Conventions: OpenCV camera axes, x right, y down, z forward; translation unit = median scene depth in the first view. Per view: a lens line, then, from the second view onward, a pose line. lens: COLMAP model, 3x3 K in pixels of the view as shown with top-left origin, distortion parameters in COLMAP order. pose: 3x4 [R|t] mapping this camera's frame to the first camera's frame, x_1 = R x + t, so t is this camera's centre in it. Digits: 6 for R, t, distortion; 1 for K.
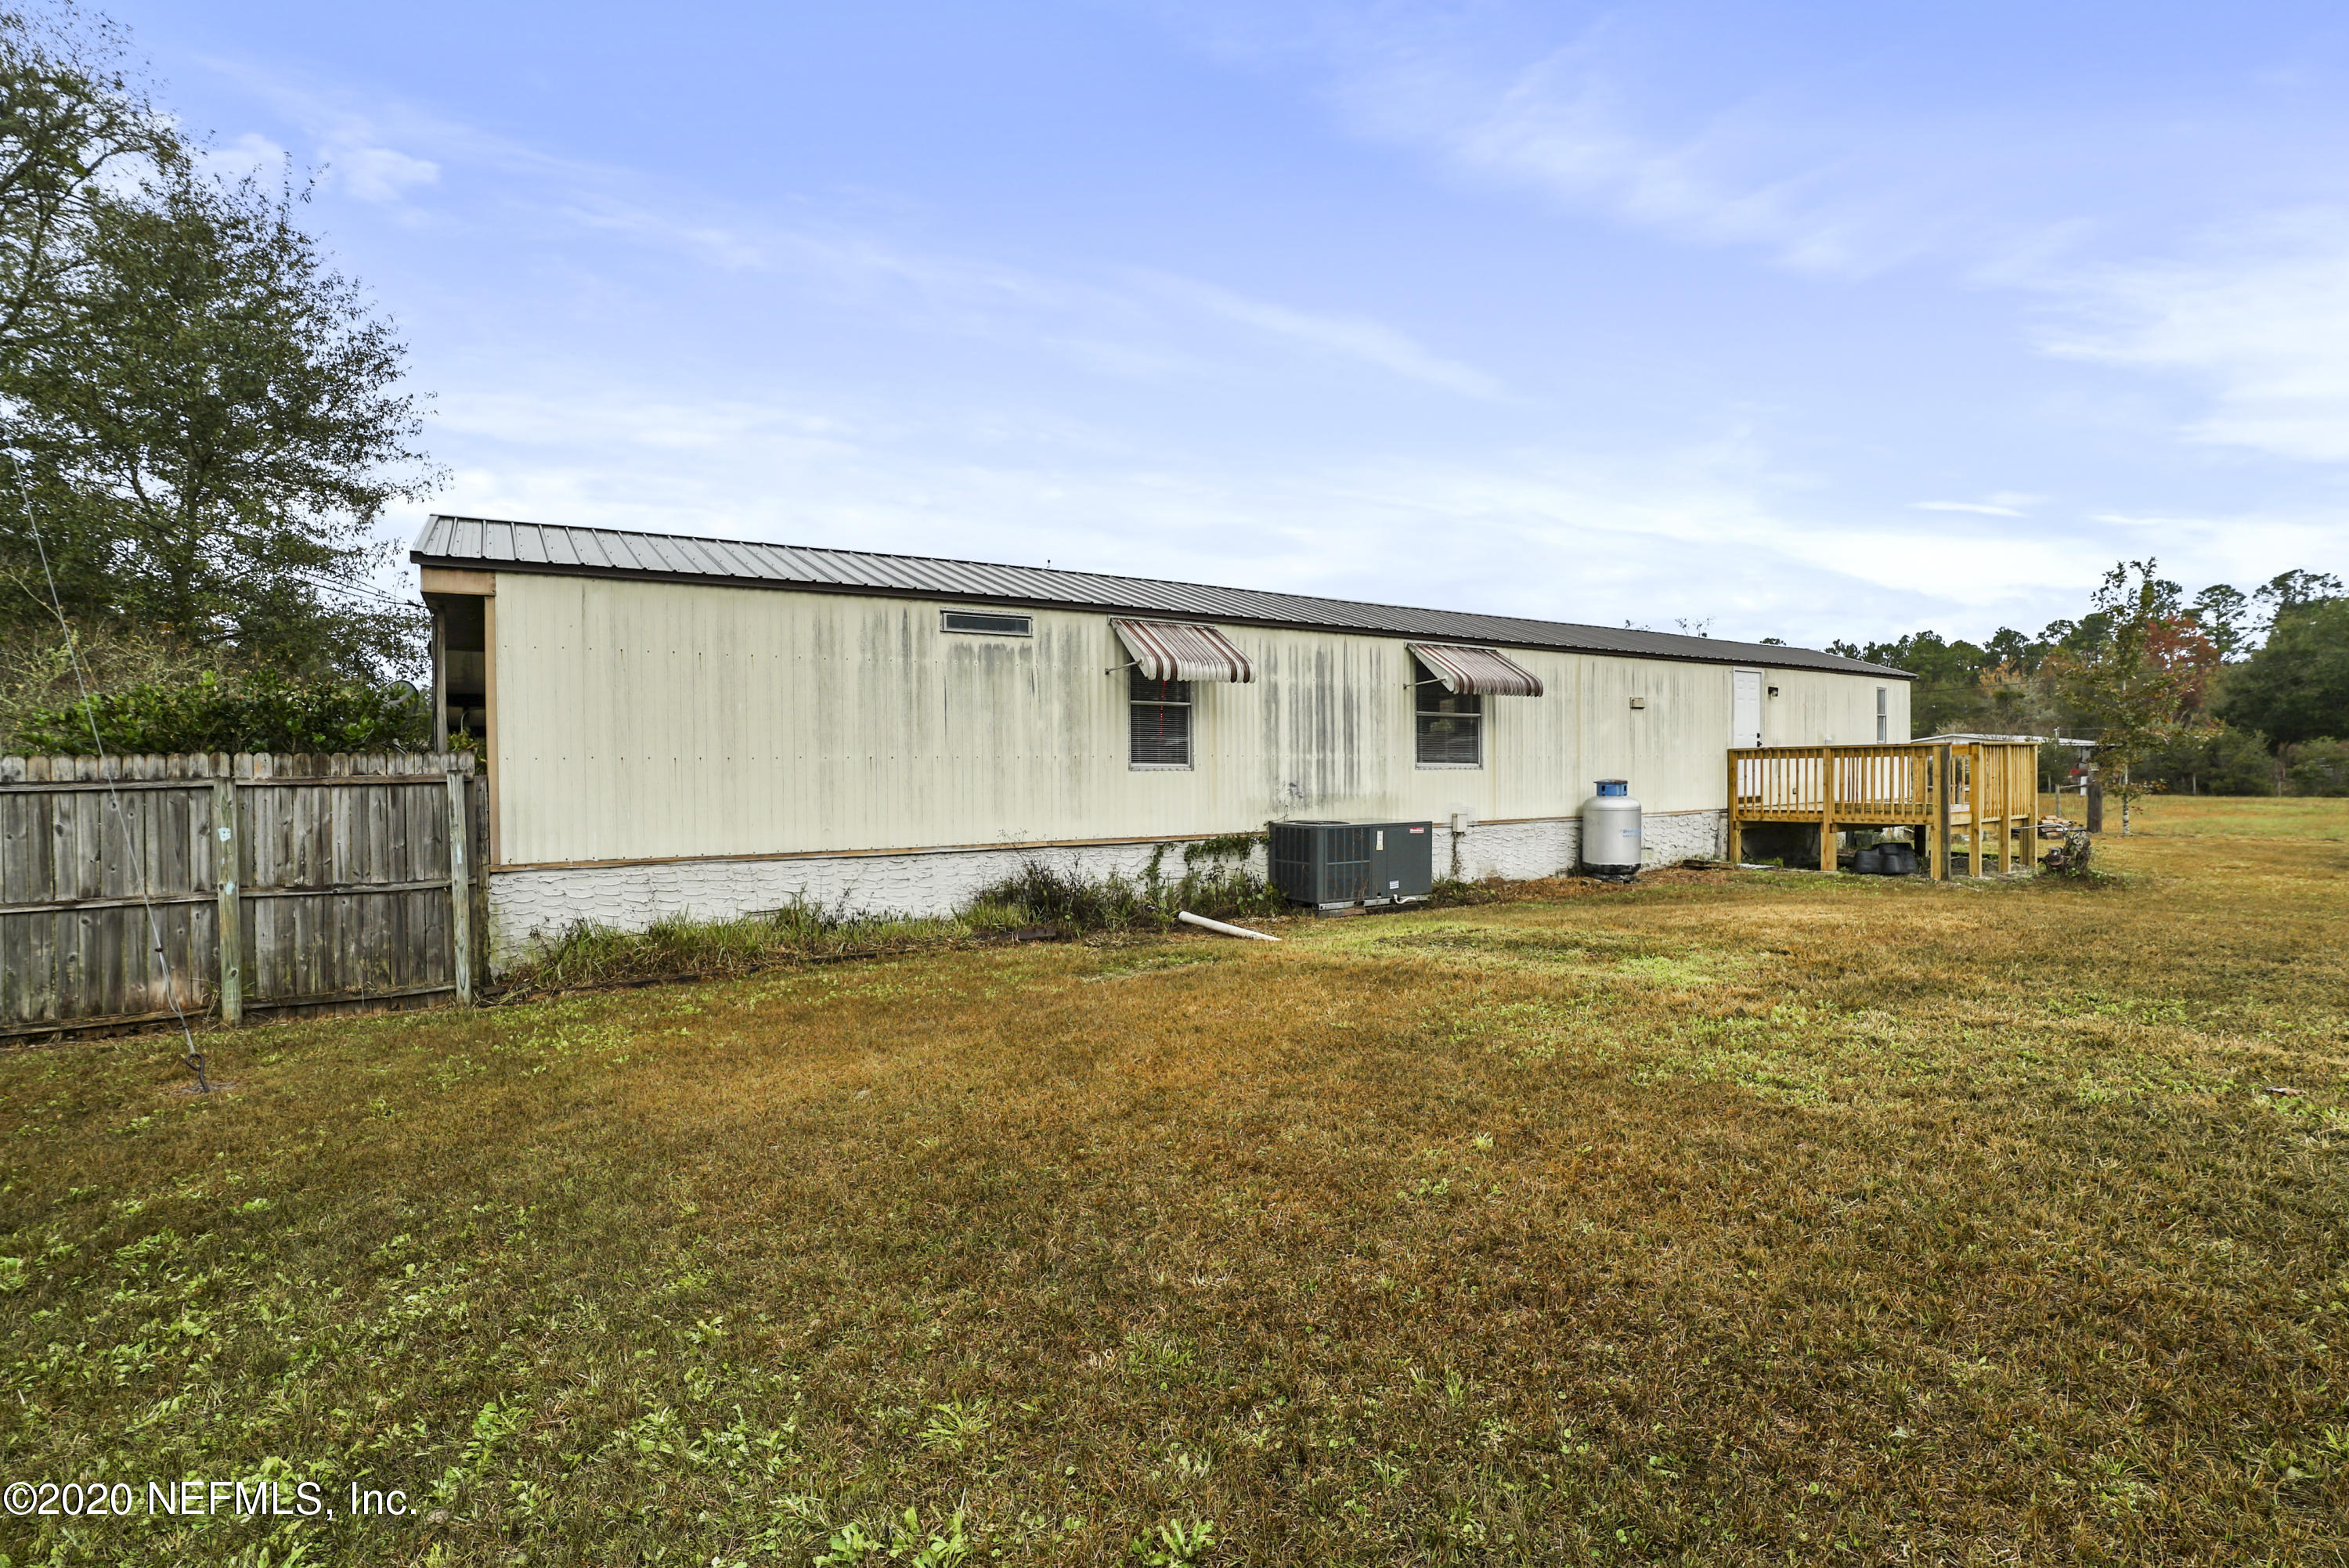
lens RADIAL K [[1087.1, 0, 1166.4], [0, 1087.1, 793.4], [0, 0, 1]] dist [-0.067766, 0.024383]
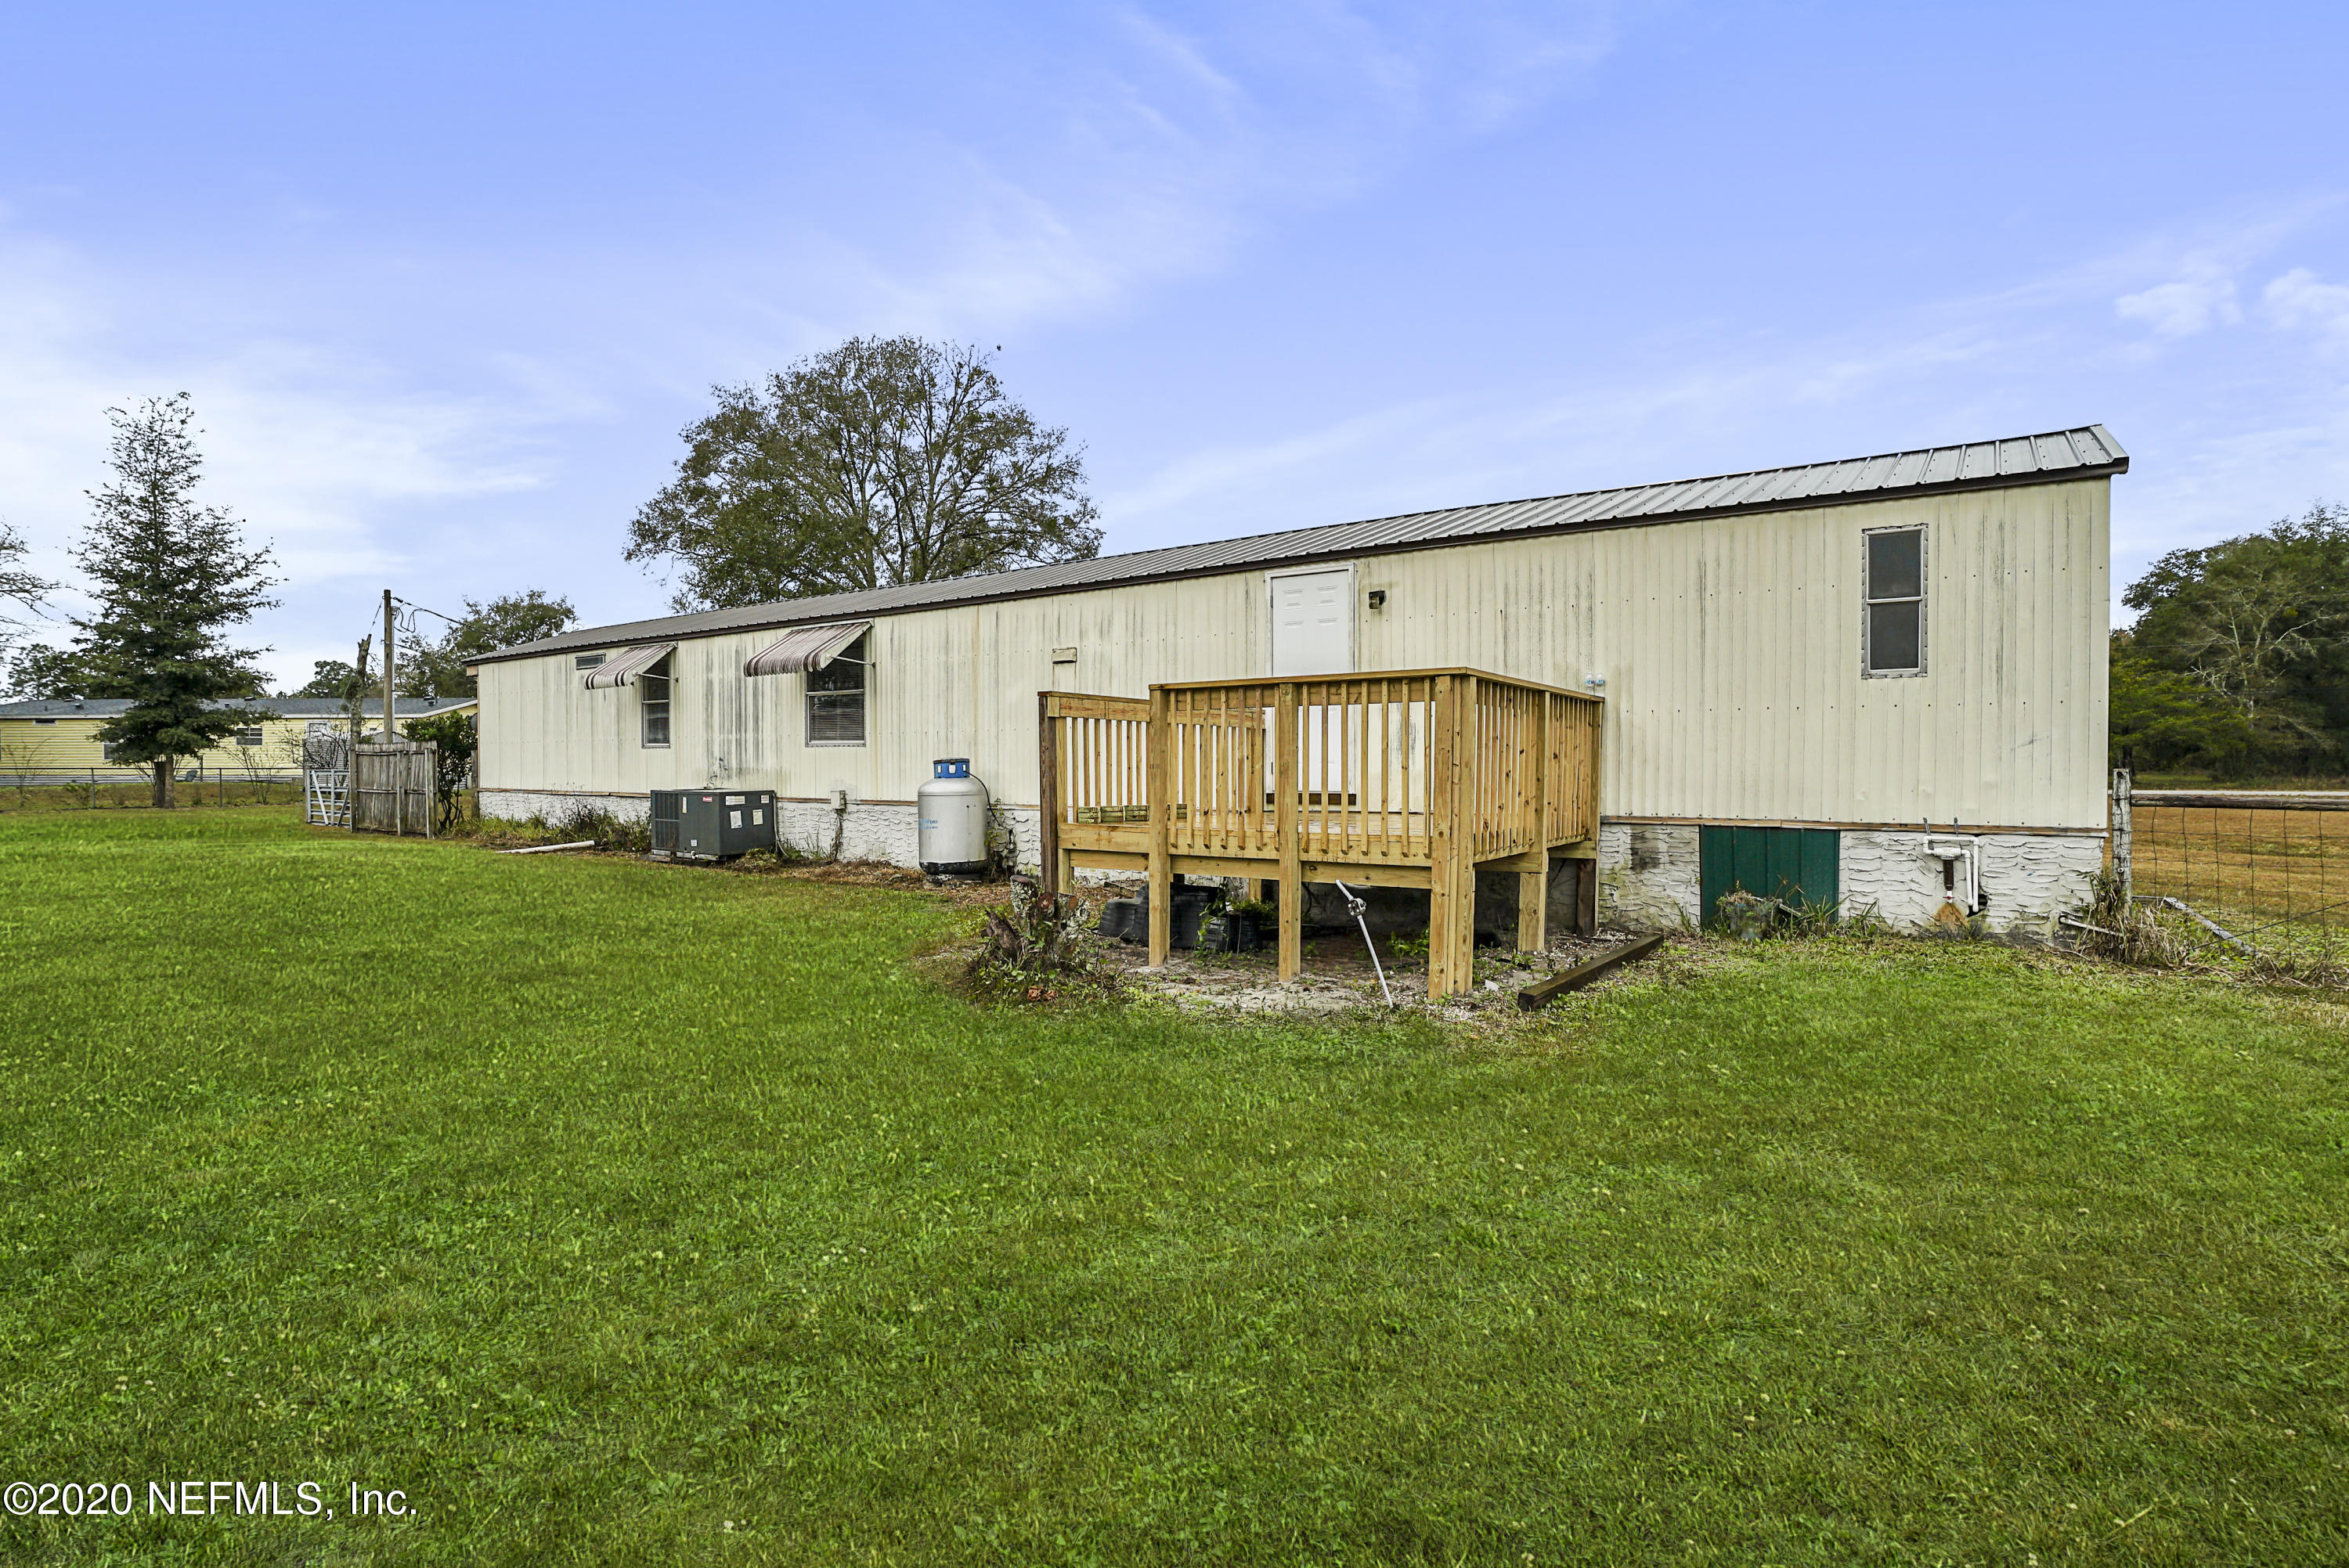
lens RADIAL K [[1140.0, 0, 1153.6], [0, 1140.0, 790.1], [0, 0, 1]] dist [-0.033225, 0.000324]
pose [[0.366081, 0.032369, -0.930020, 1.635857], [-0.022281, 0.999413, 0.026014, -0.018808], [0.930316, 0.011199, 0.366587, 1.062045]]
